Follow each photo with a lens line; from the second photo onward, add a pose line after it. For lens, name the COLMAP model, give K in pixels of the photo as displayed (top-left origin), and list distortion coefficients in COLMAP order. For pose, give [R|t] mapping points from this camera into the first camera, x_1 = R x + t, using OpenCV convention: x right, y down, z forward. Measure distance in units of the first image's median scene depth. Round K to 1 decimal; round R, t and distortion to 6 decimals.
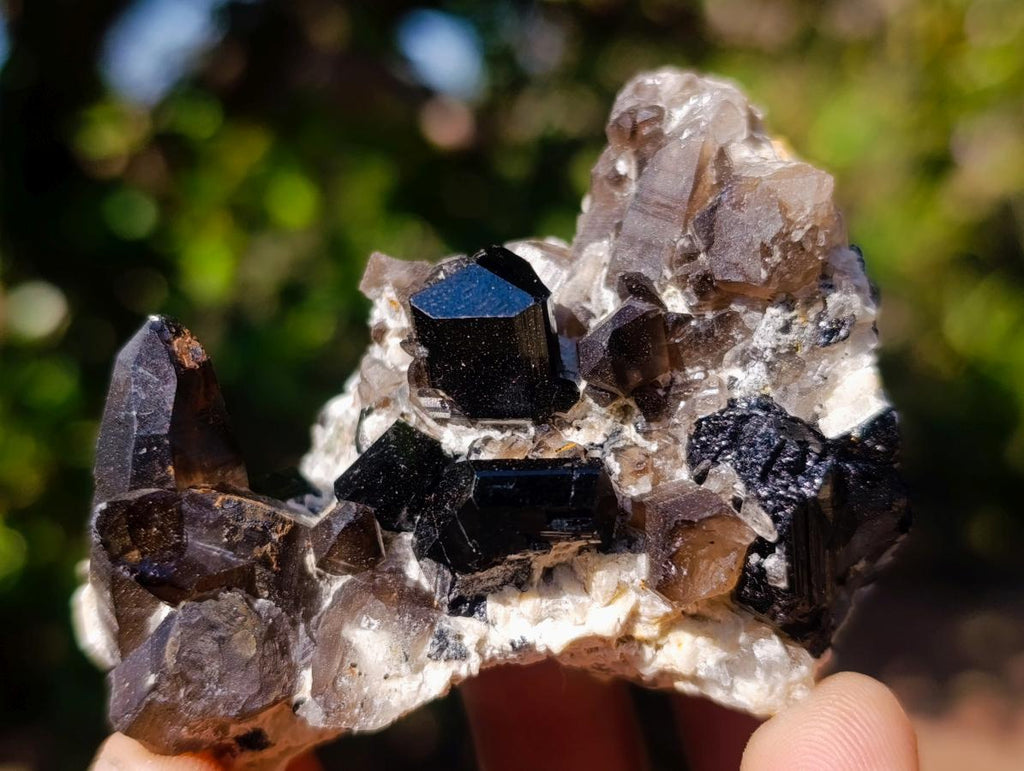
lens RADIAL K [[1609.3, 0, 513.4], [0, 1609.3, 368.1], [0, 0, 1]] dist [0.310225, -1.844044]
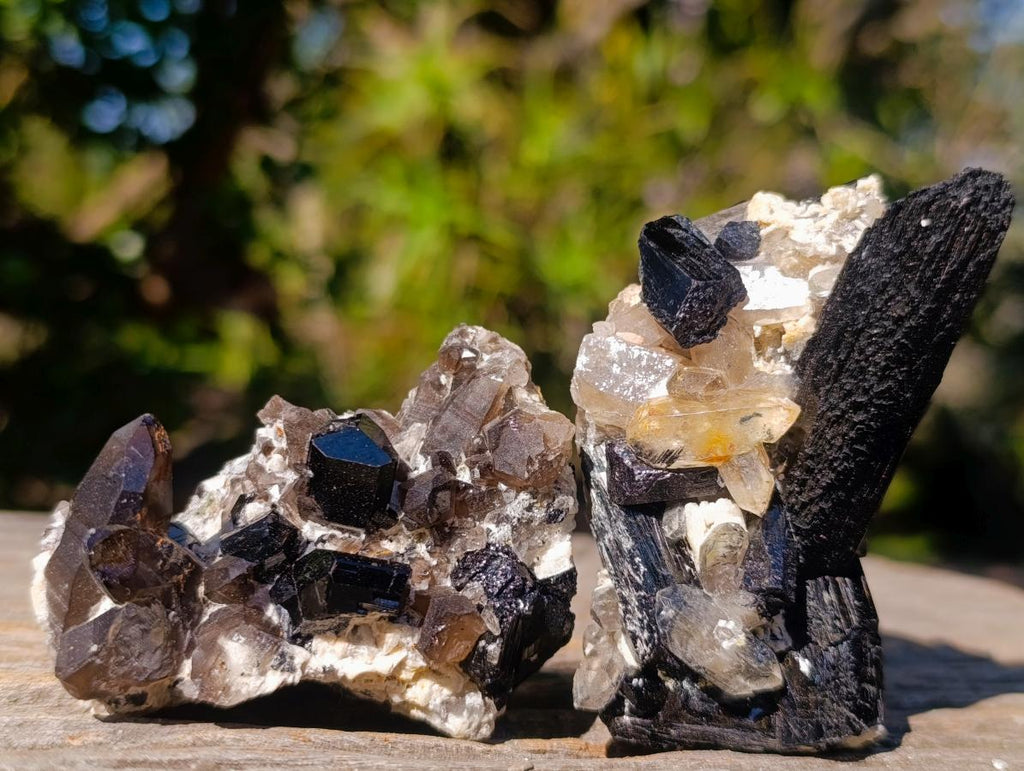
lens RADIAL K [[1609.3, 0, 513.4], [0, 1609.3, 368.1], [0, 0, 1]] dist [0.310225, -1.844044]
pose [[0.931444, 0.234222, 0.278483, -0.338264], [-0.224803, 0.972182, -0.065765, -0.051700], [-0.286140, -0.001347, 0.958187, -0.572045]]
